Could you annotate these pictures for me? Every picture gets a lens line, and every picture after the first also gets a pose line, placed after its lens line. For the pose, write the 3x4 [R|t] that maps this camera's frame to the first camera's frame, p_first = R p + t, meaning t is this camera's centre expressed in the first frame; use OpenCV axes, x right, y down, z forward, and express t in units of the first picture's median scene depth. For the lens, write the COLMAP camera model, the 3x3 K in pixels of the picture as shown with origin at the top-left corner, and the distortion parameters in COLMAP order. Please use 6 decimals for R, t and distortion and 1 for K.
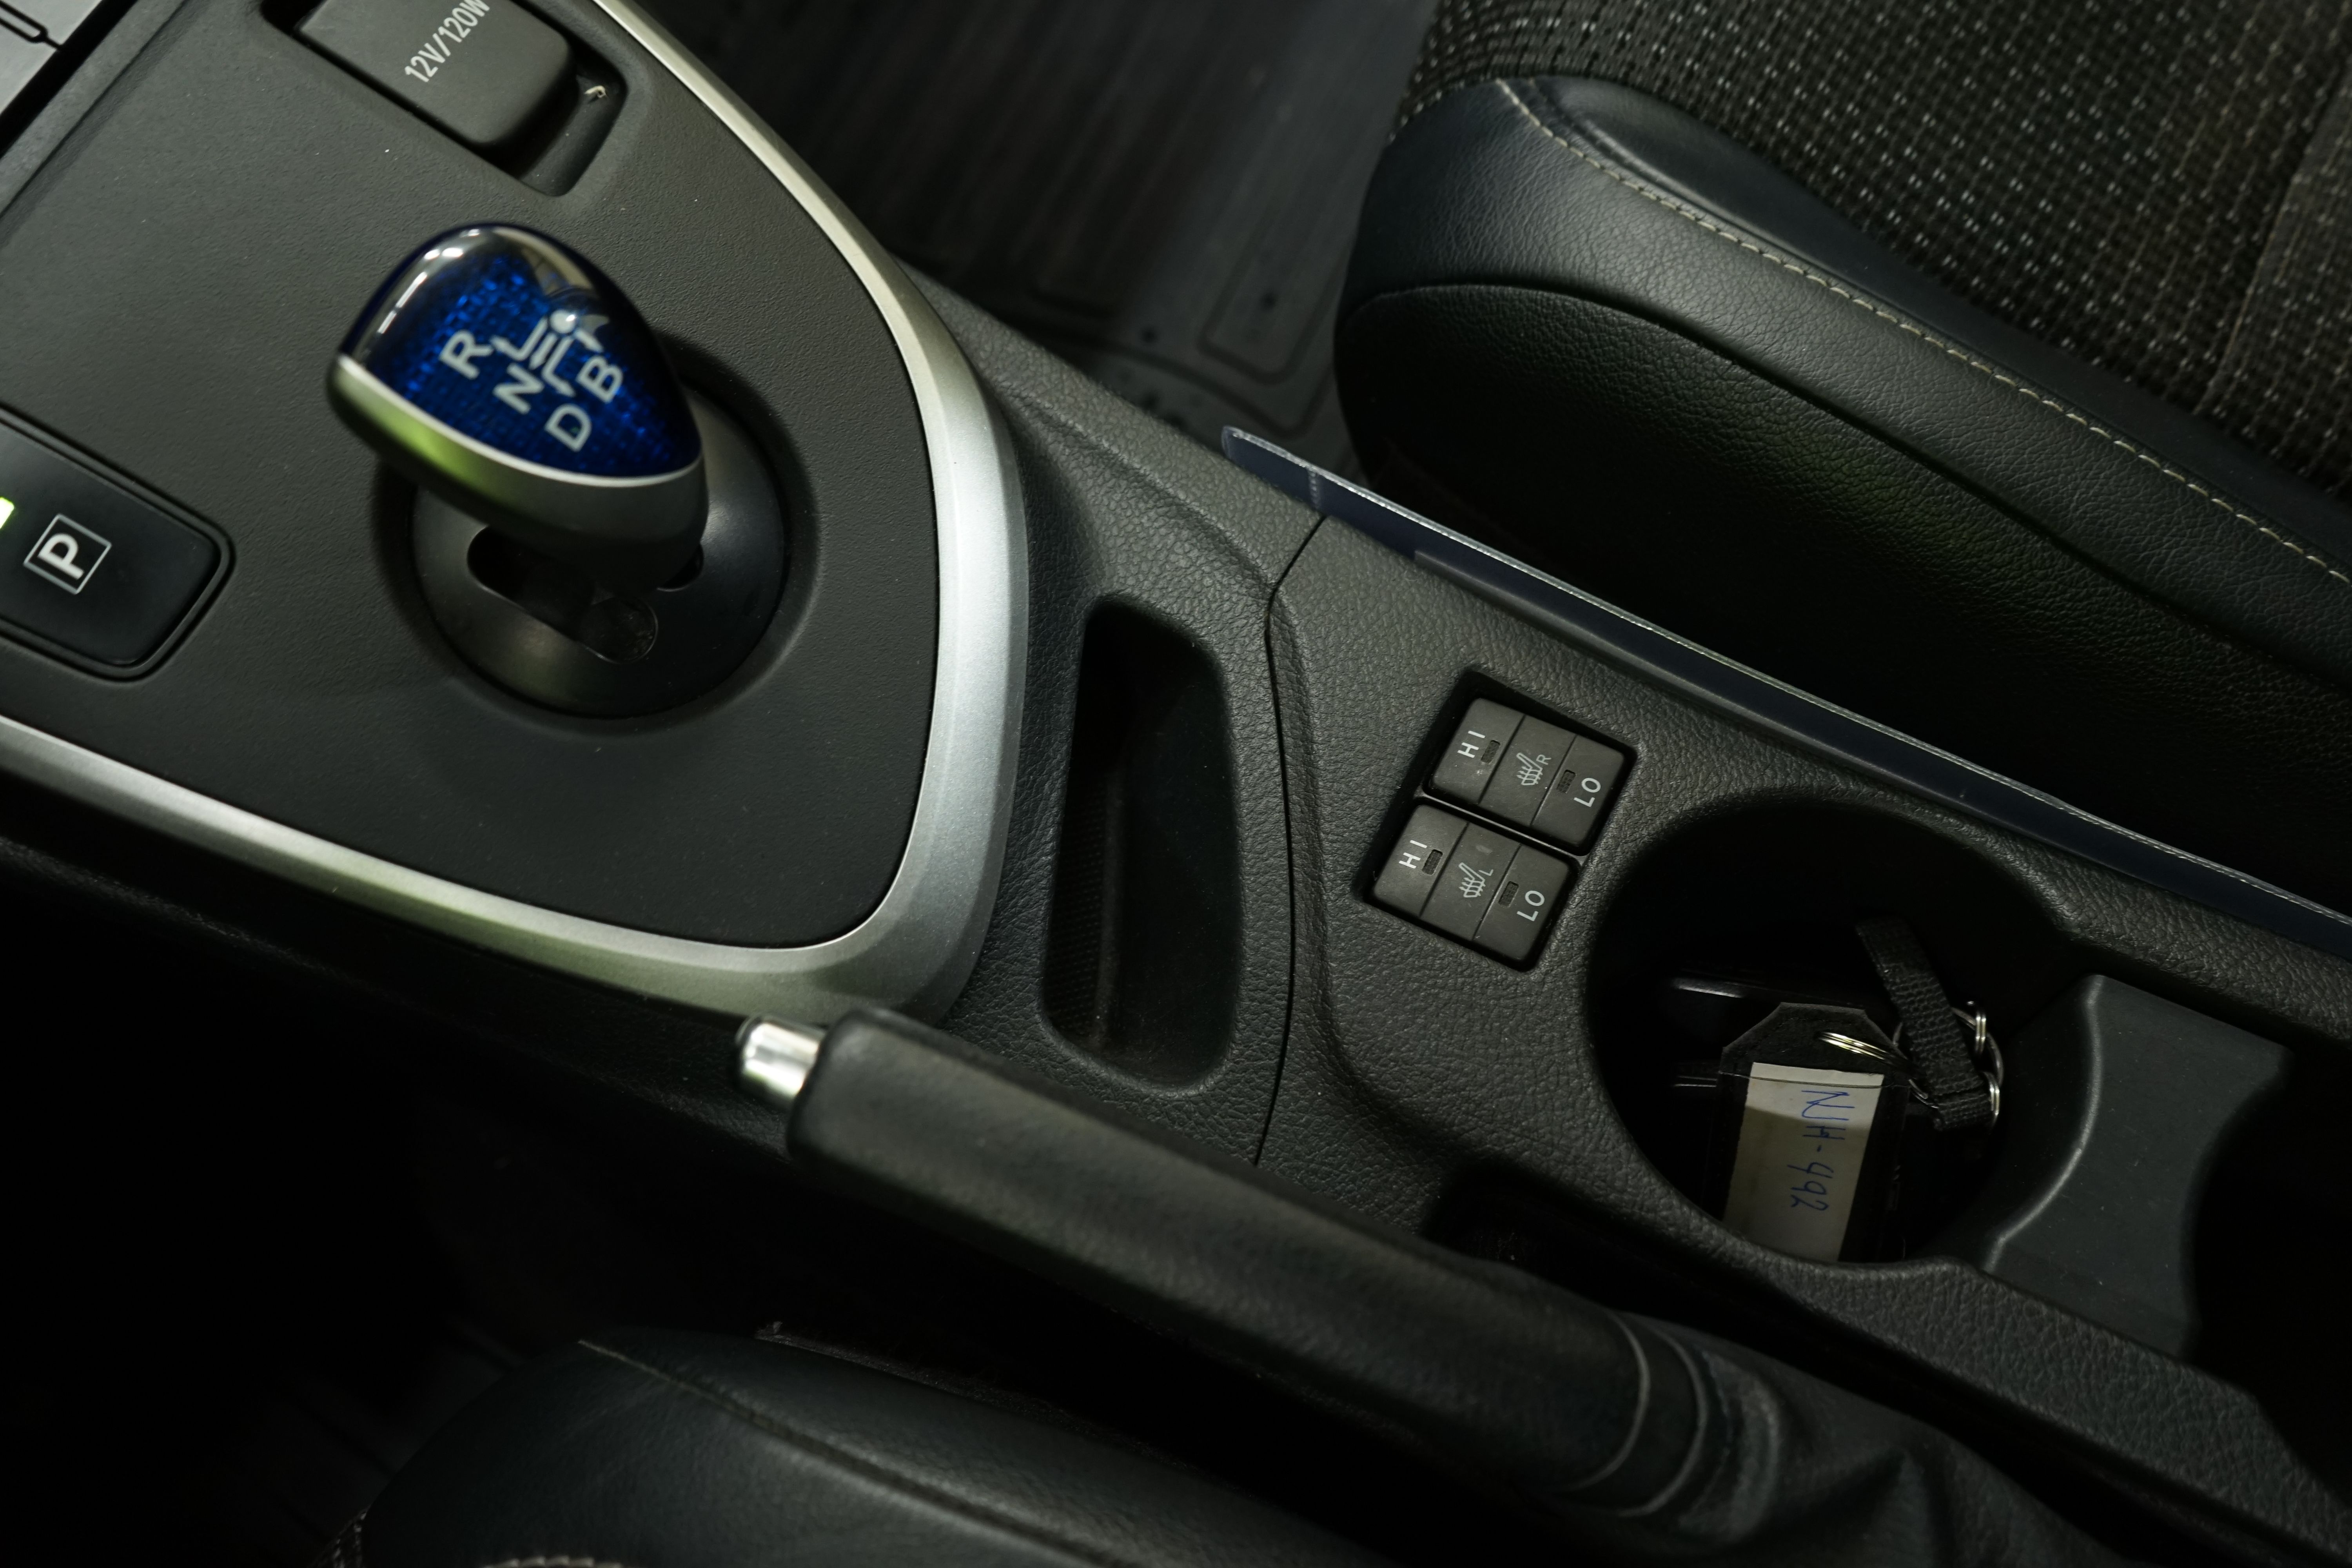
lens RADIAL K [[1920.3, 0, 1176.0], [0, 1920.3, 784.0], [0, 0, 1]] dist [0.008707, -0.006583]
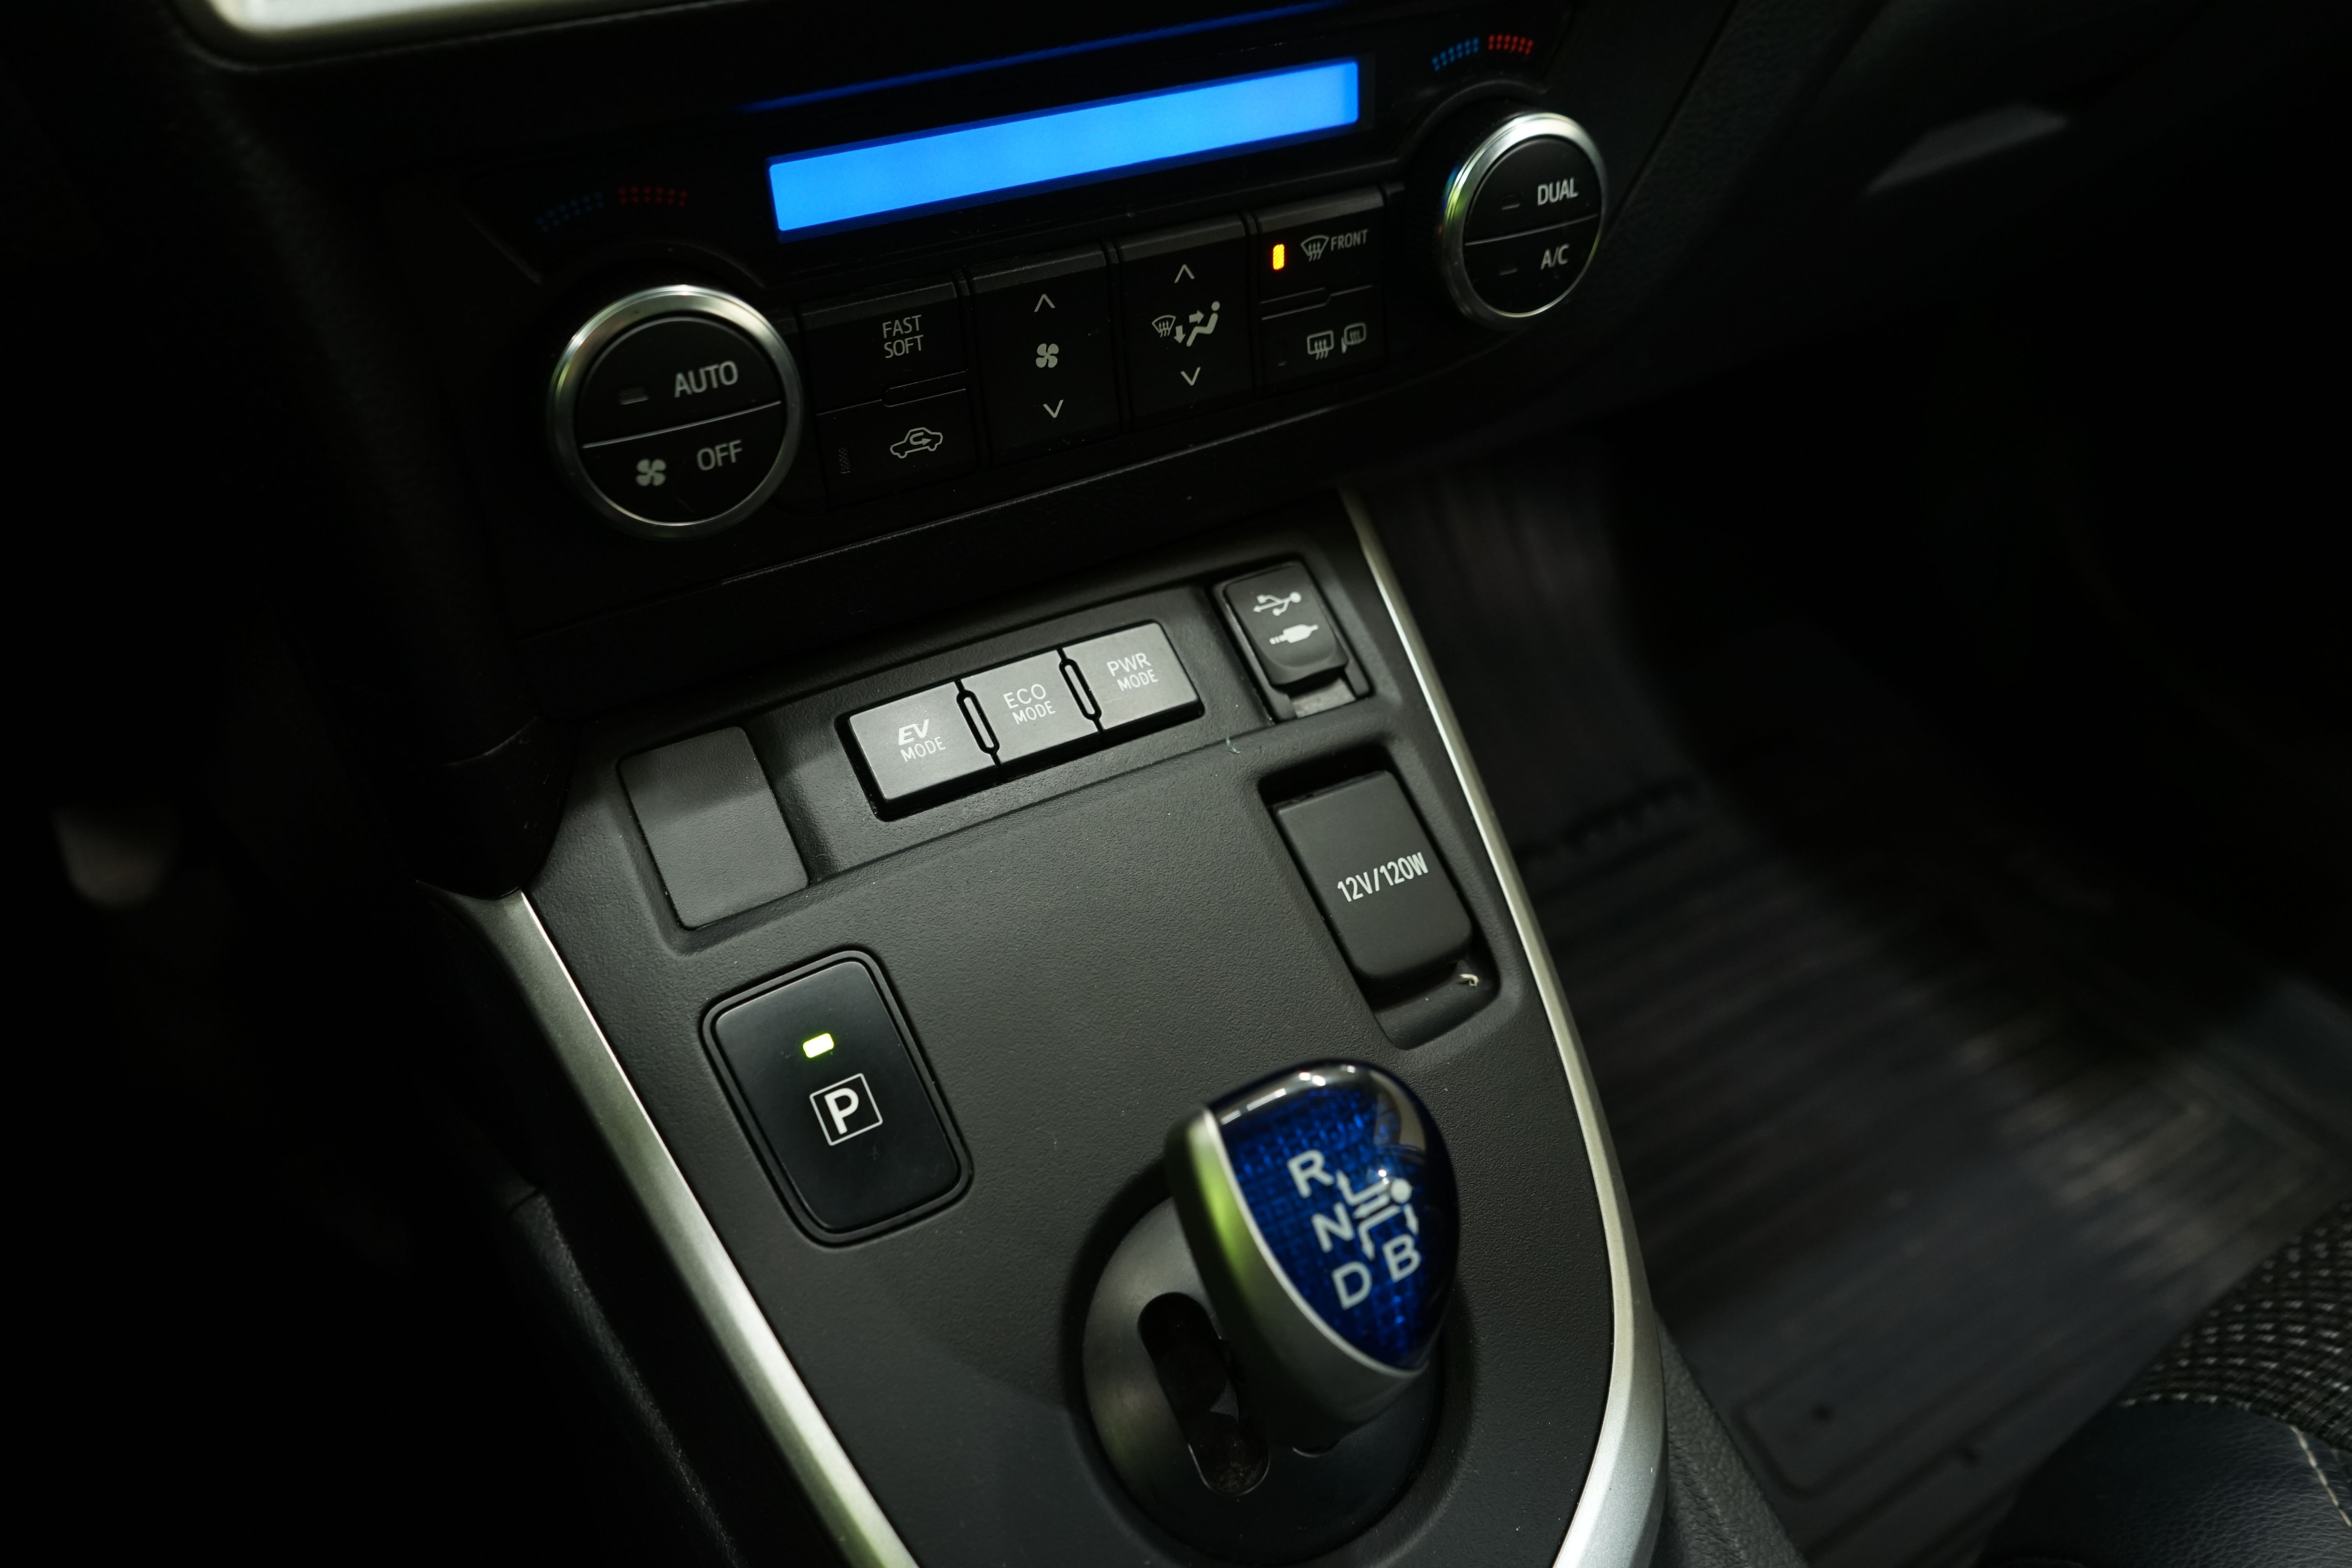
lens RADIAL K [[1913.2, 0, 1176.0], [0, 1913.2, 784.0], [0, 0, 1]] dist [-0.010907, -0.004909]
pose [[0.832725, 0.463528, -0.302838, -0.198528], [-0.548216, 0.766942, -0.333555, -0.007360], [0.077647, 0.443780, 0.892765, 0.013119]]
